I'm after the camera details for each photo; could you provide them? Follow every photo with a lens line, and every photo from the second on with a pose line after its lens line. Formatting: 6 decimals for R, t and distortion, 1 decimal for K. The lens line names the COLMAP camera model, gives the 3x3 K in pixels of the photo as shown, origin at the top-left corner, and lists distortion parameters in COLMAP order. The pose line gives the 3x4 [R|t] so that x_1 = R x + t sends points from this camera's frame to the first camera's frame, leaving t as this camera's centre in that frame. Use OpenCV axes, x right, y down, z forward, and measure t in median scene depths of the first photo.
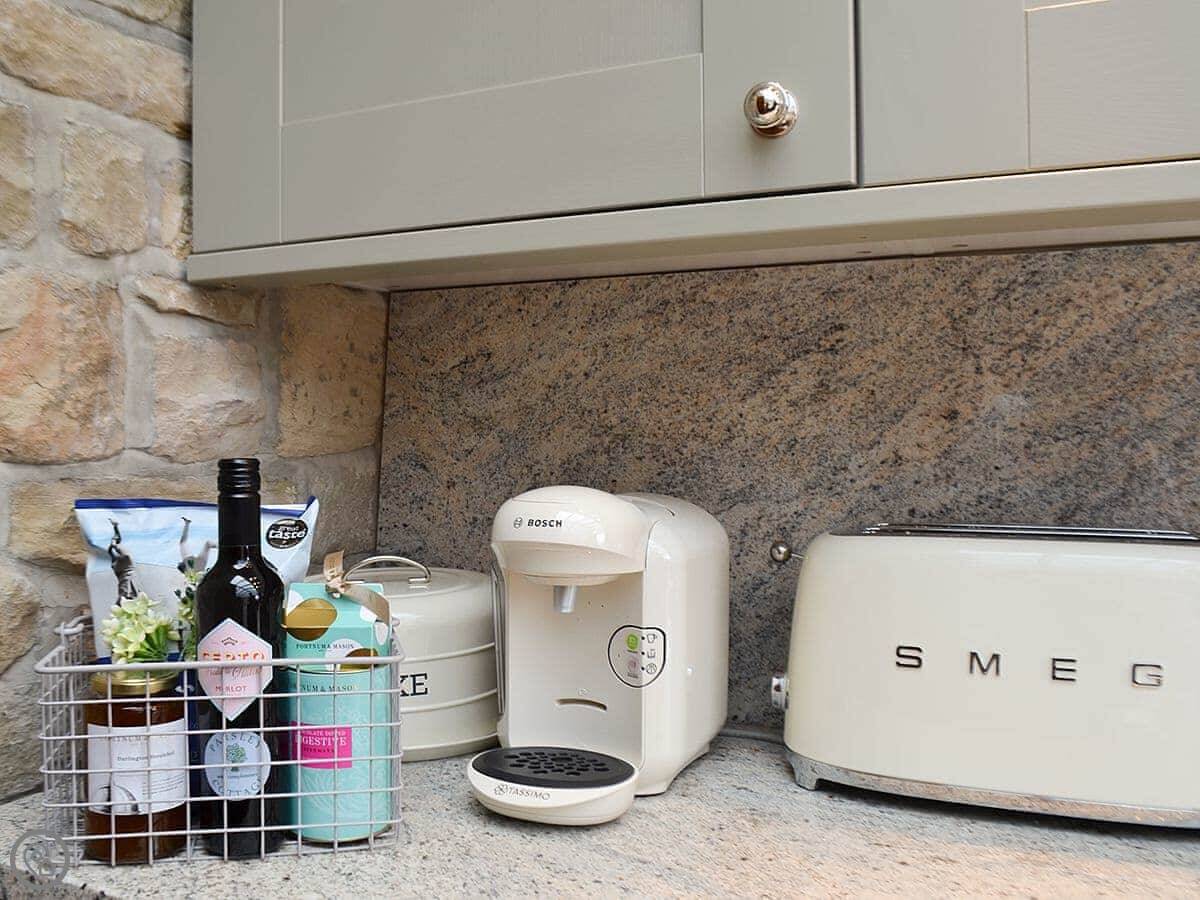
lens RADIAL K [[1184.5, 0, 561.4], [0, 1184.5, 454.7], [0, 0, 1]] dist [-0.091127, 0.026508]
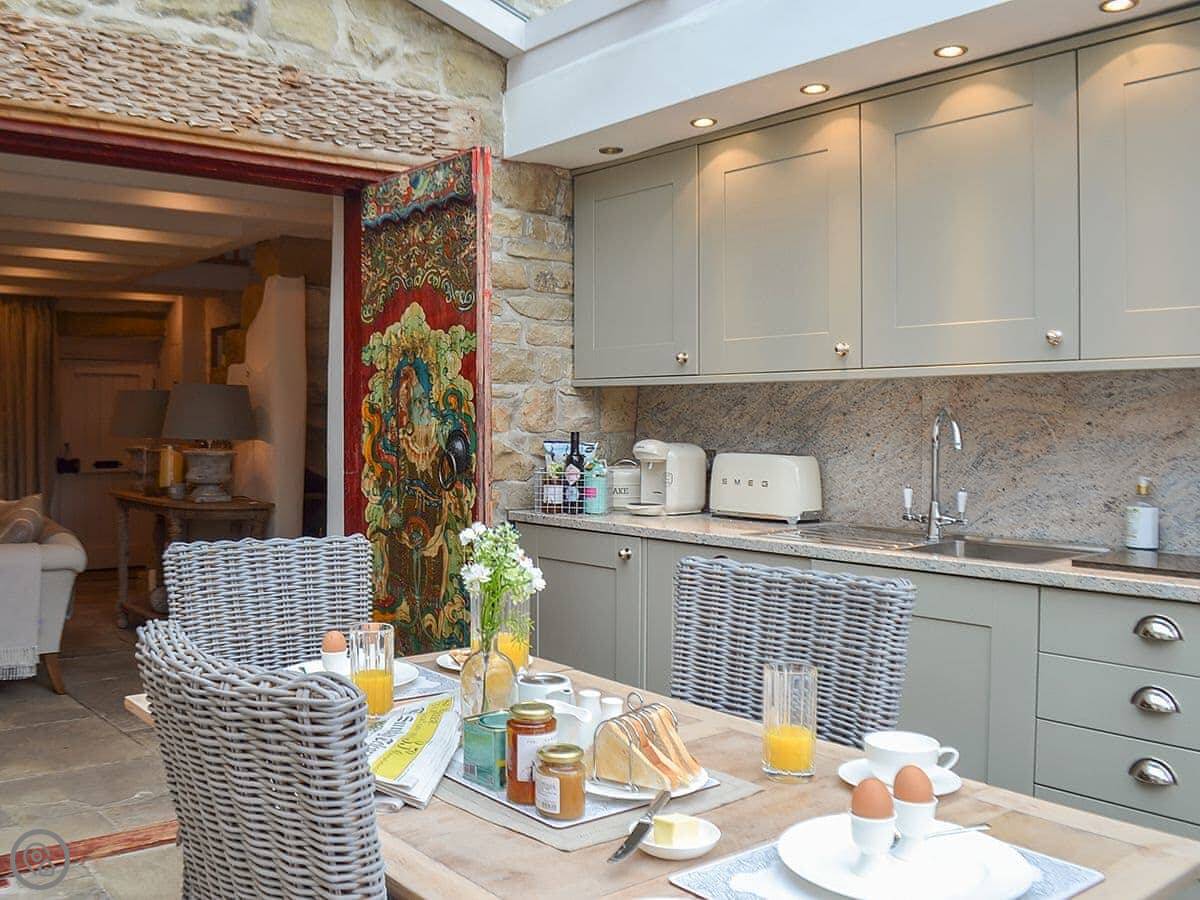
lens RADIAL K [[1107.1, 0, 528.6], [0, 1107.1, 430.8], [0, 0, 1]] dist [-0.070798, 0.012140]
pose [[0.907704, 0.012703, -0.419418, 1.302379], [-0.016597, 0.999846, -0.005637, 0.025877], [0.419282, 0.012078, 0.907776, -2.858225]]
